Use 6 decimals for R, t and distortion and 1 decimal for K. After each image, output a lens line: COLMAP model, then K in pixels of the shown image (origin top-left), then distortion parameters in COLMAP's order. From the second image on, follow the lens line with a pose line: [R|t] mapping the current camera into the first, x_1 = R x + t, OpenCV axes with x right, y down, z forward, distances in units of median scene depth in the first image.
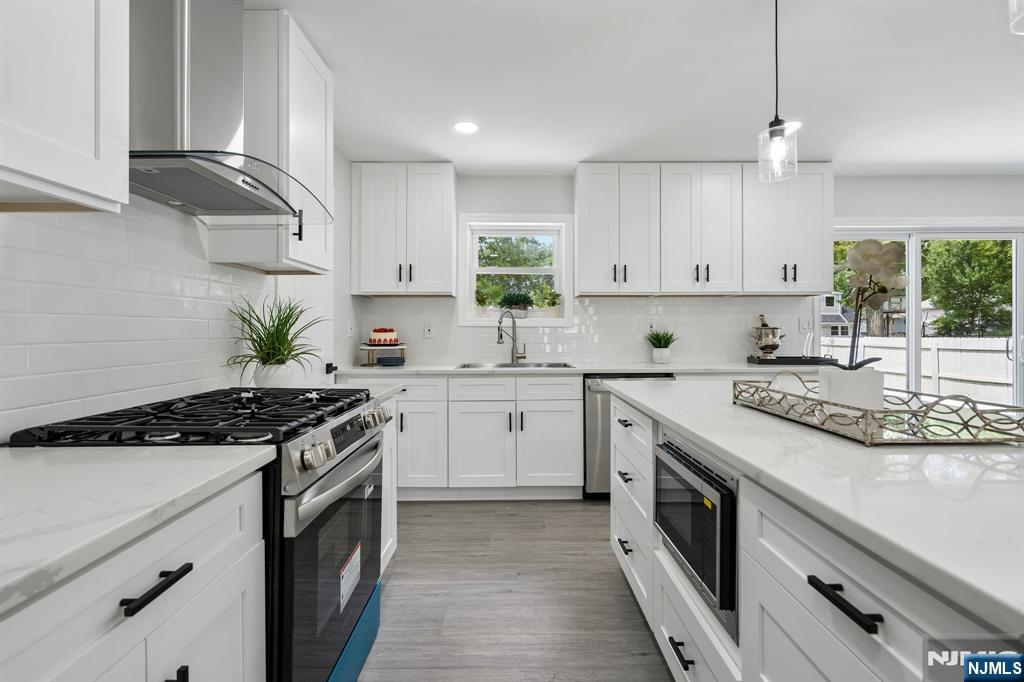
lens RADIAL K [[474.3, 0, 511.8], [0, 474.3, 324.4], [0, 0, 1]] dist [0.000195, -0.000056]
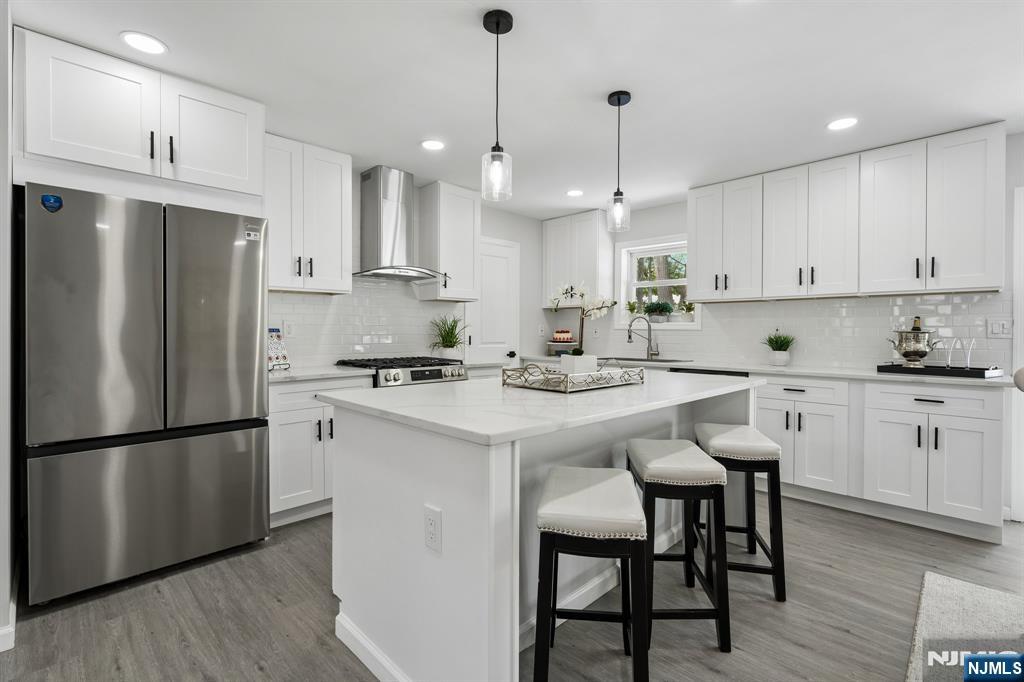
lens RADIAL K [[464.4, 0, 507.9], [0, 464.4, 335.0], [0, 0, 1]] dist [-0.002158, -0.000320]
pose [[0.699137, 0.011792, -0.714891, 0.640361], [0.002966, 0.999808, 0.019392, -0.005536], [0.714982, -0.015678, 0.698967, -0.124934]]
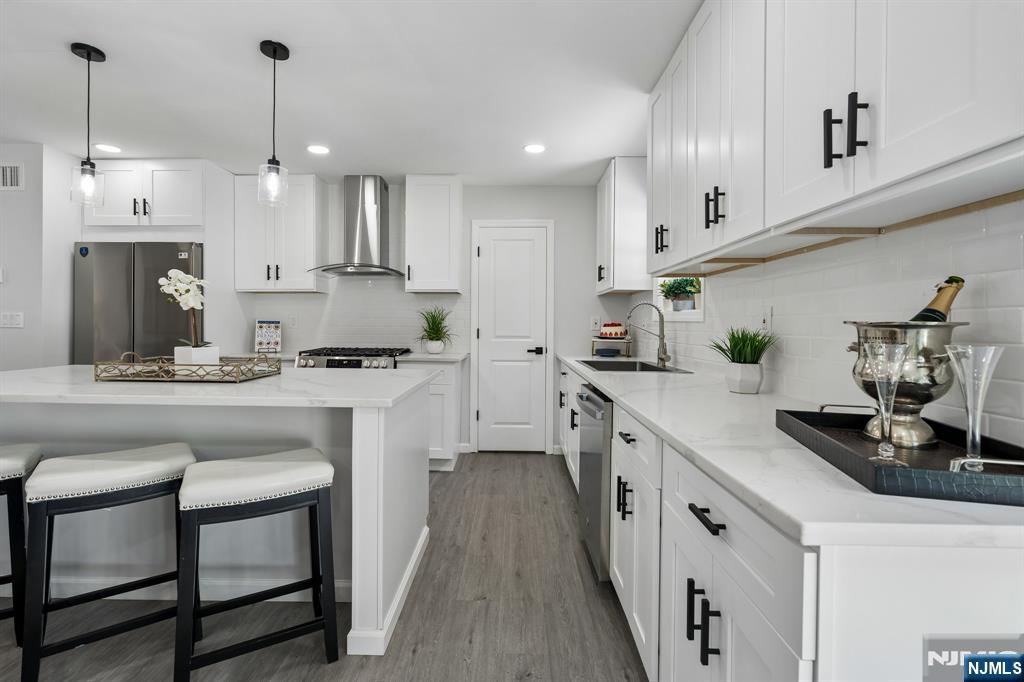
lens RADIAL K [[462.7, 0, 501.5], [0, 462.7, 325.1], [0, 0, 1]] dist [0.000563, 0.000058]
pose [[-0.021540, 0.006480, -0.999747, 0.841784], [0.005807, 0.999963, 0.006357, 0.004495], [0.999751, -0.005668, -0.021577, 0.769429]]
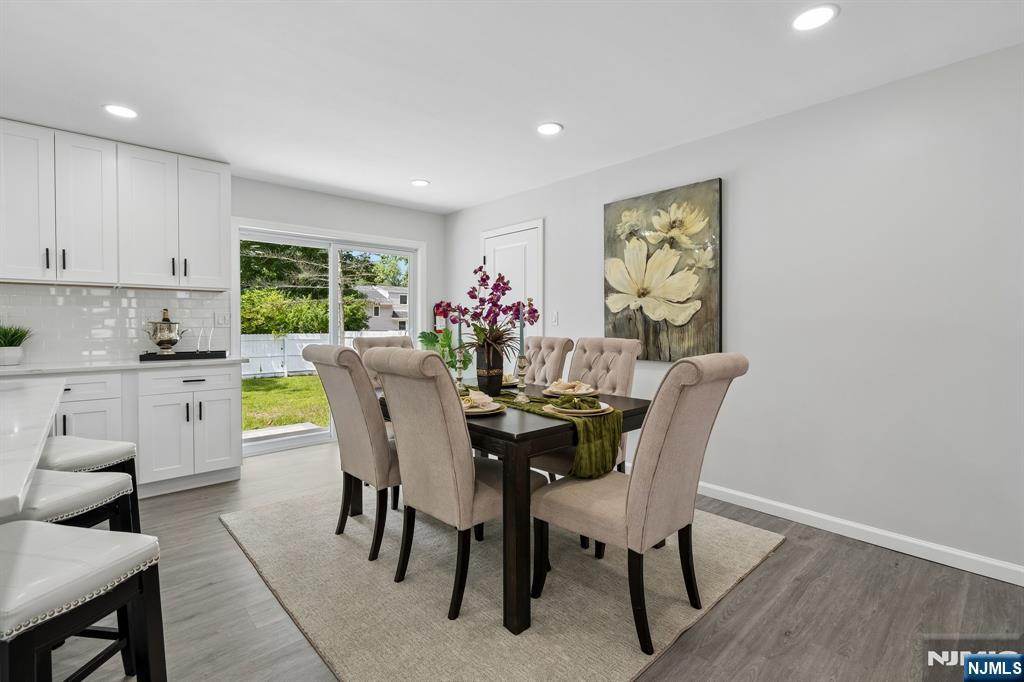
lens RADIAL K [[464.4, 0, 507.9], [0, 464.4, 335.0], [0, 0, 1]] dist [-0.002158, -0.000320]
pose [[0.751032, -0.011910, 0.660158, 0.448061], [-0.010867, 0.999479, 0.030395, -0.003896], [-0.660176, -0.030001, 0.750511, -0.180016]]
